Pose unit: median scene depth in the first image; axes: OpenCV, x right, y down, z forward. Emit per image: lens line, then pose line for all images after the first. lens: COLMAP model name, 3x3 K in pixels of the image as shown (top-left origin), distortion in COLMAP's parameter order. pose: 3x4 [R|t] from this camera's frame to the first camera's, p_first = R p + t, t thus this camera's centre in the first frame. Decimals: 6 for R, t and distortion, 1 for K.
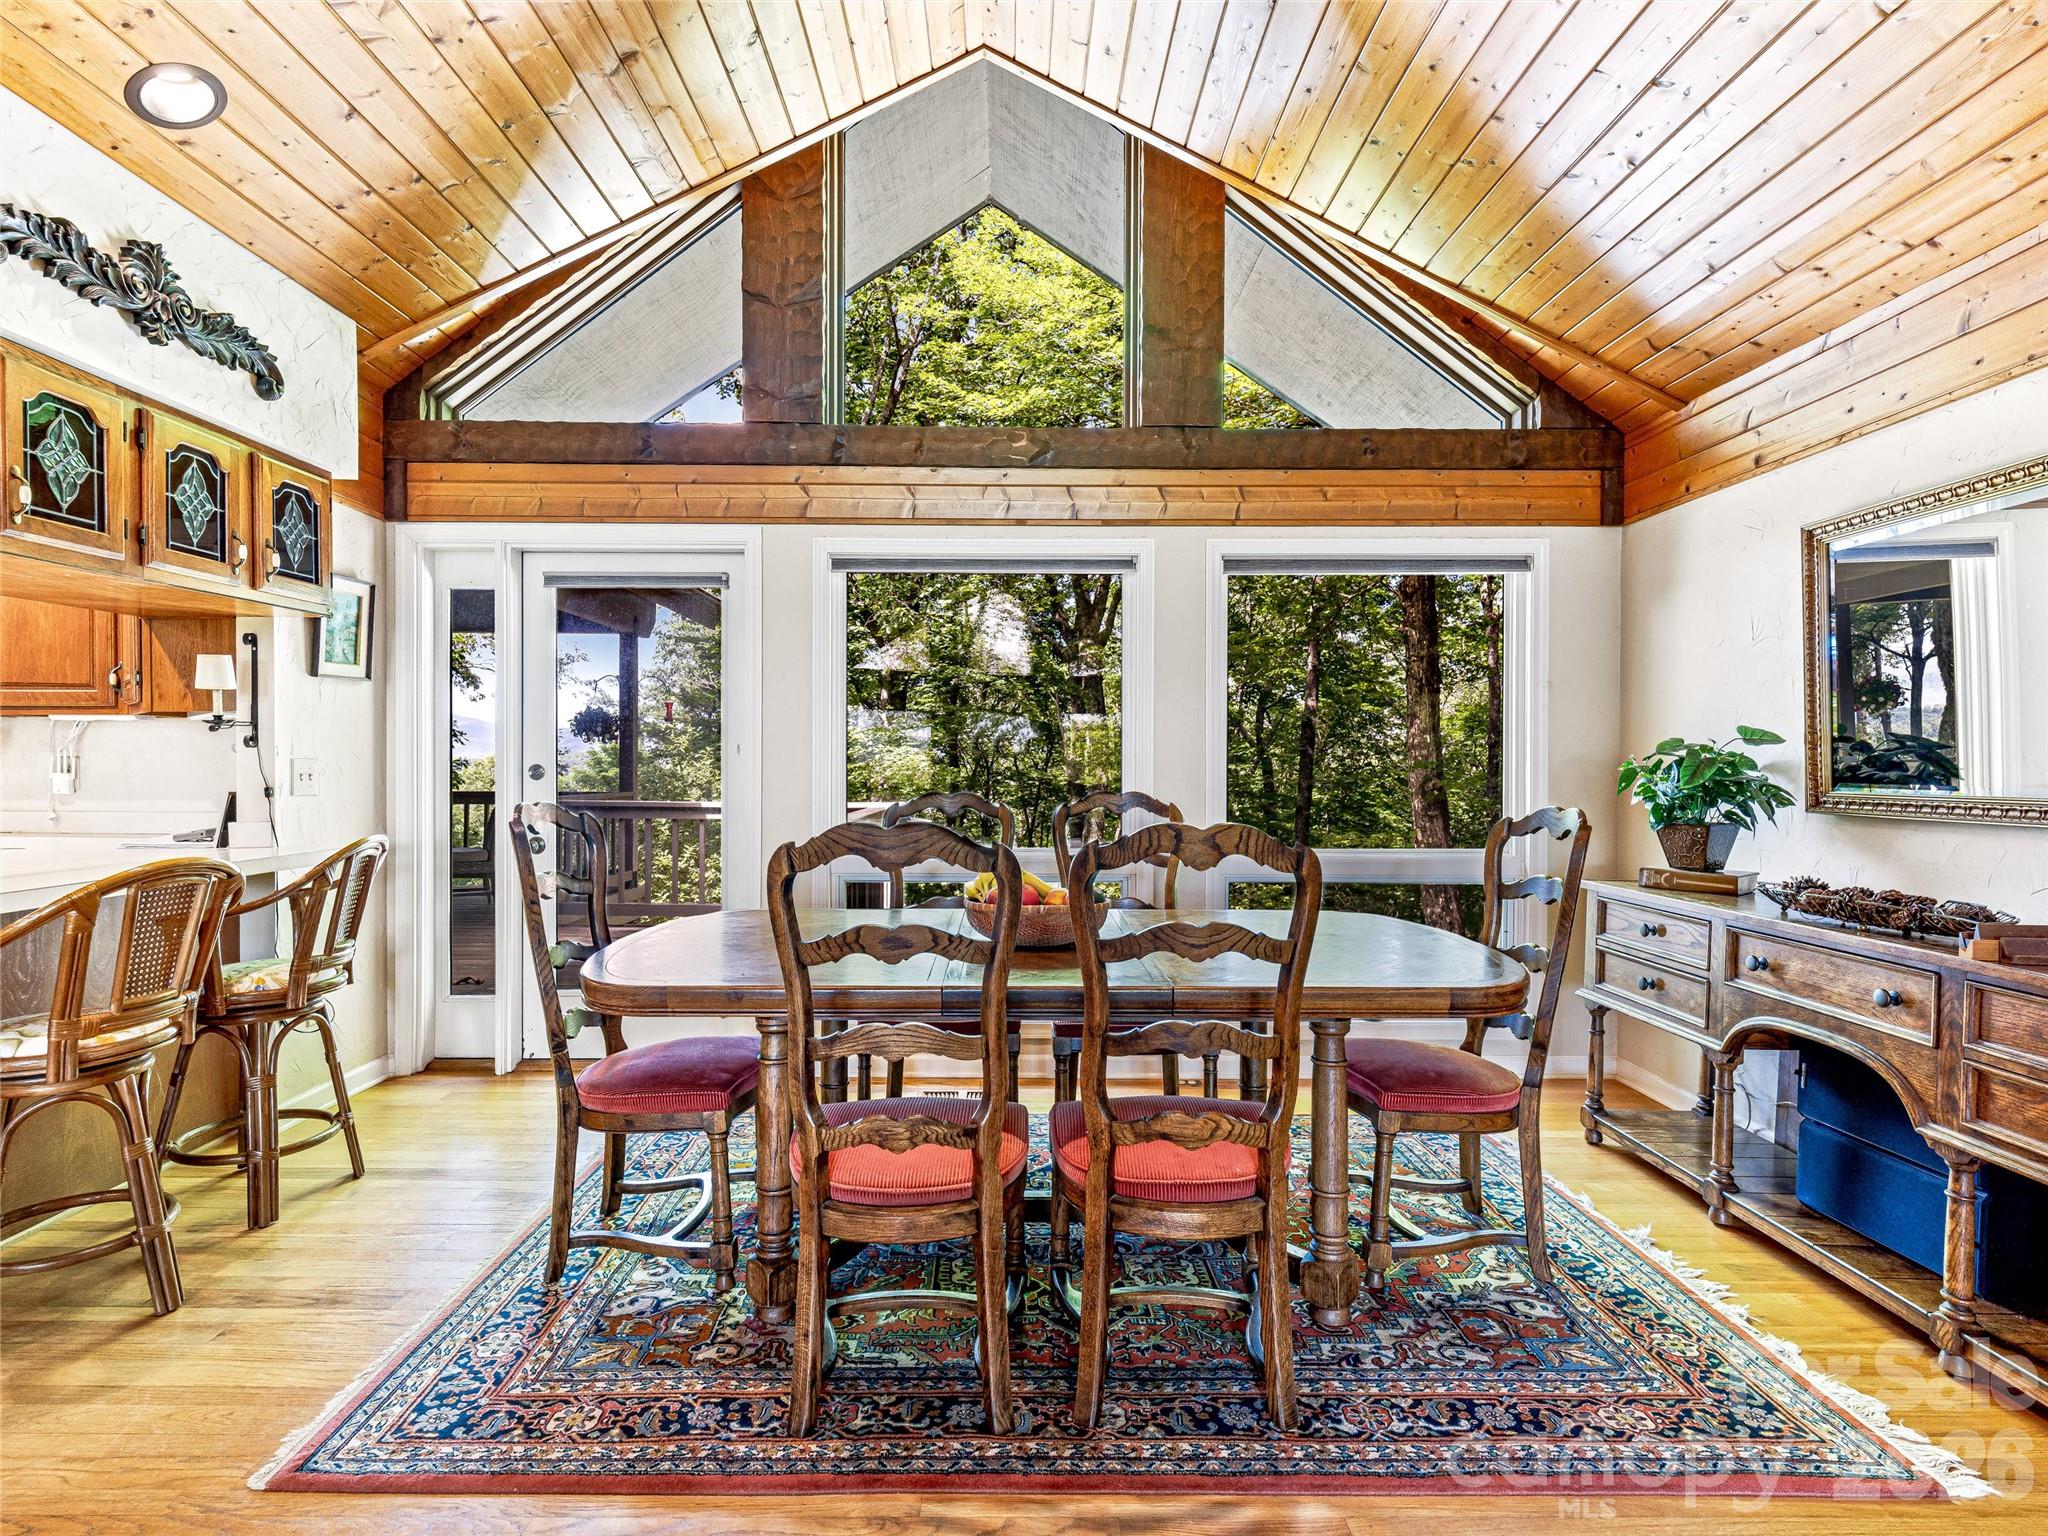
lens RADIAL K [[999.2, 0, 1020.6], [0, 999.2, 759.6], [0, 0, 1]] dist [0.001415, -0.000624]
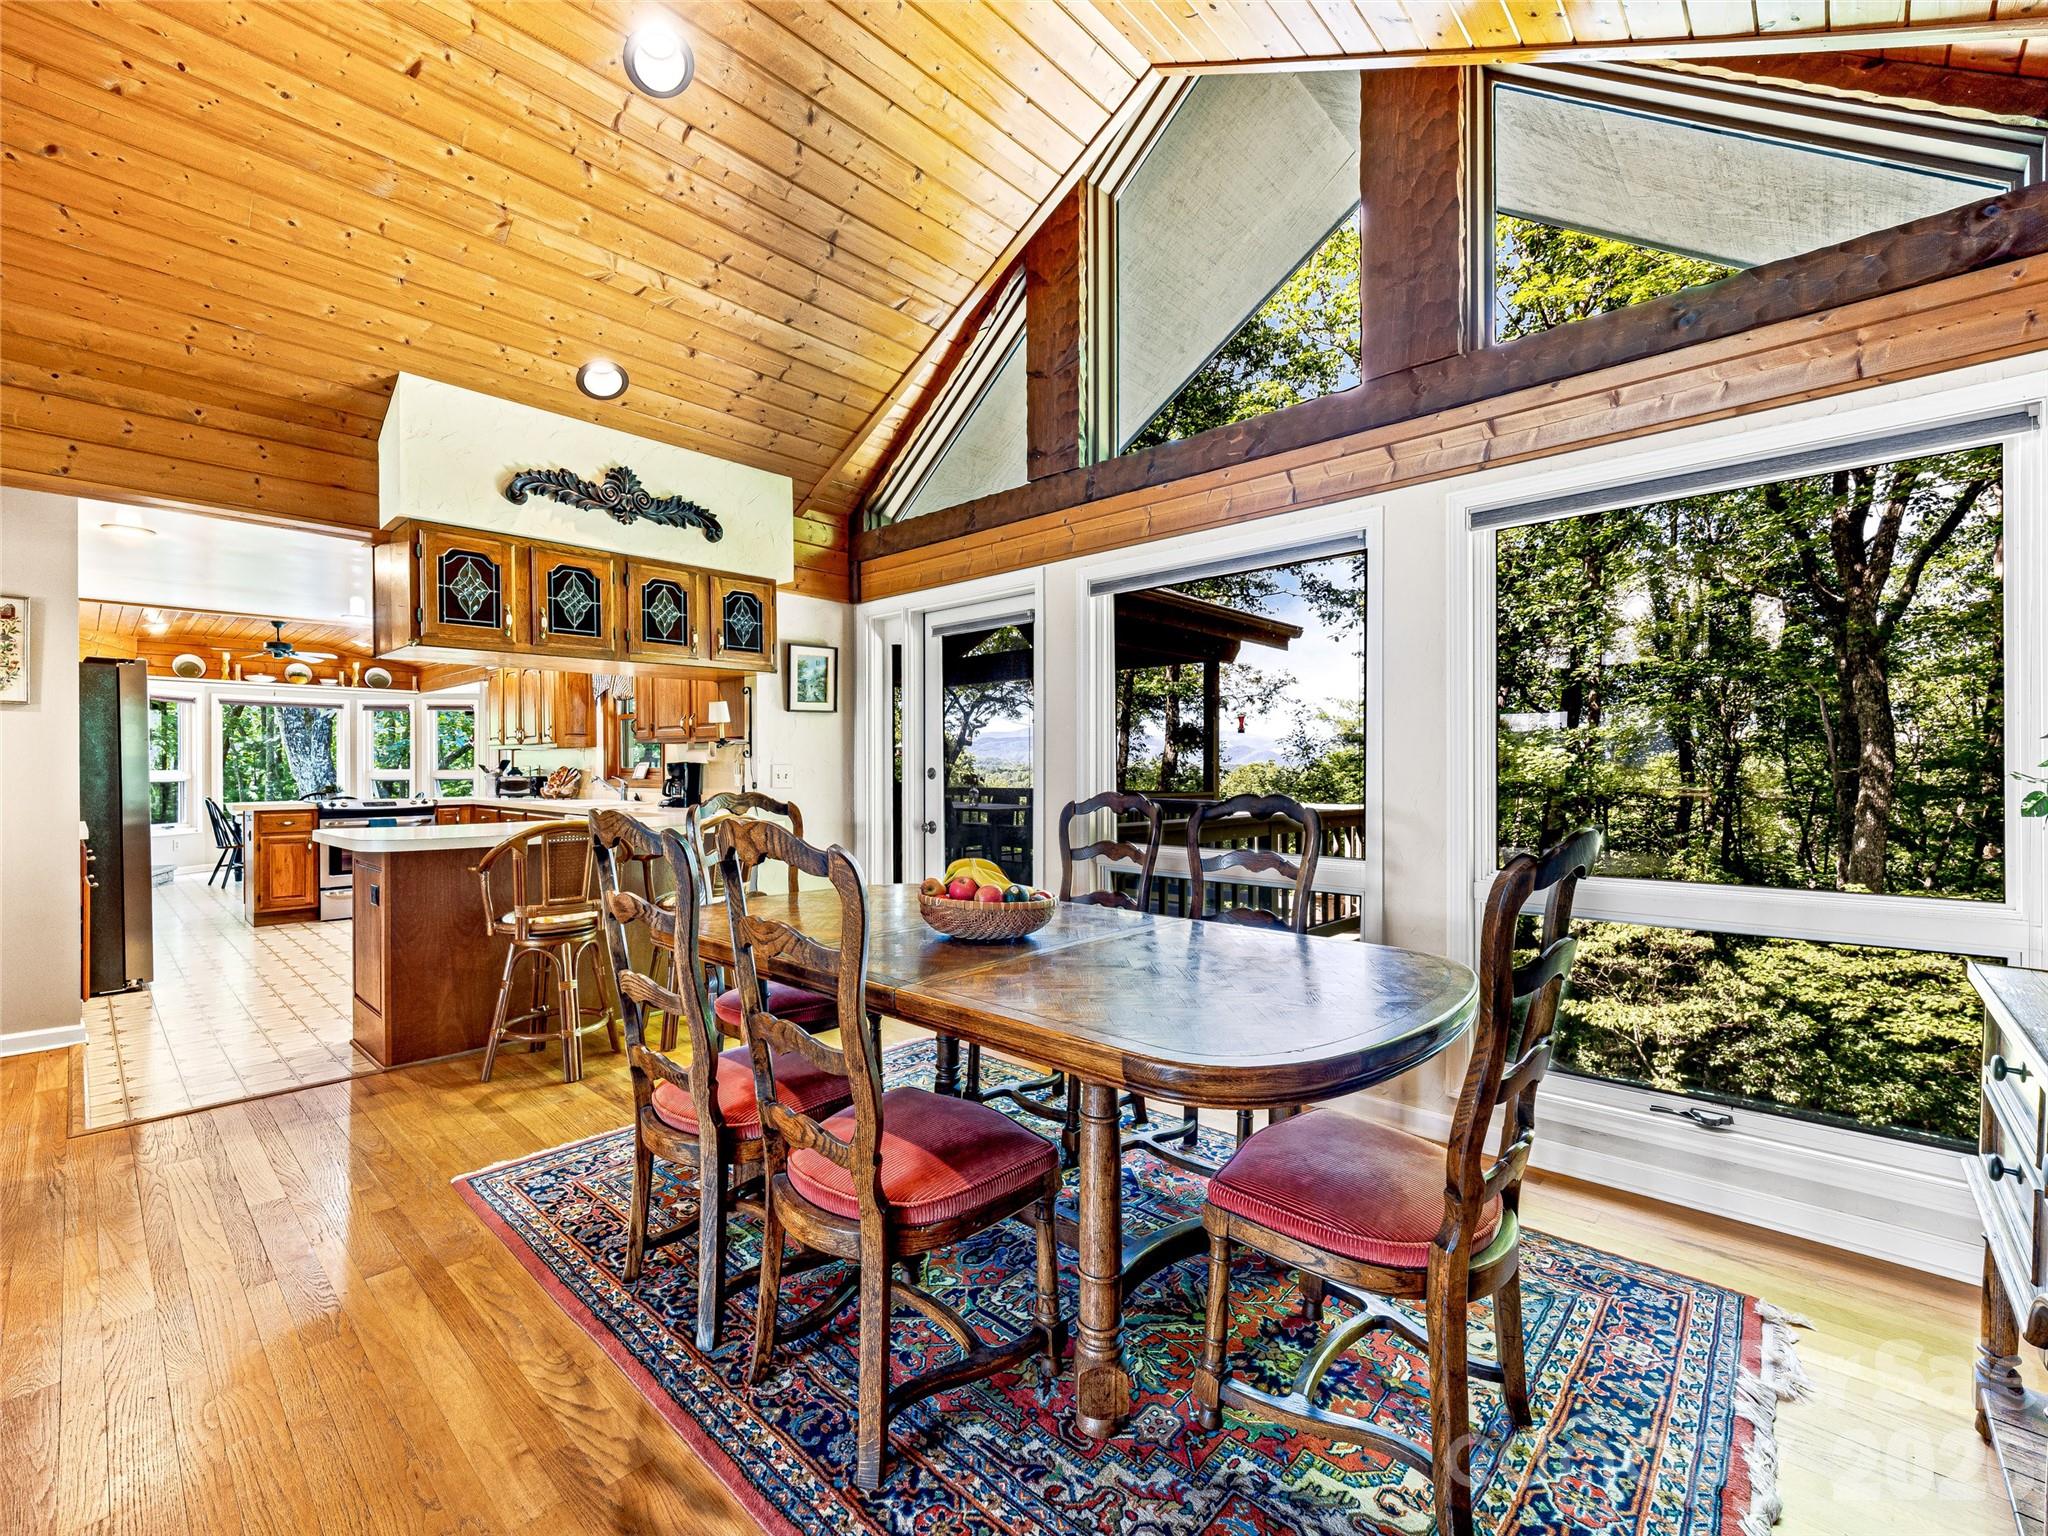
lens RADIAL K [[858.0, 0, 1010.3], [0, 858.0, 761.0], [0, 0, 1]] dist [0.012700, -0.008446]
pose [[0.737012, -0.010540, -0.675797, 0.472258], [0.005729, 0.999940, -0.009347, 0.008114], [0.675855, 0.003017, 0.737029, 0.265678]]
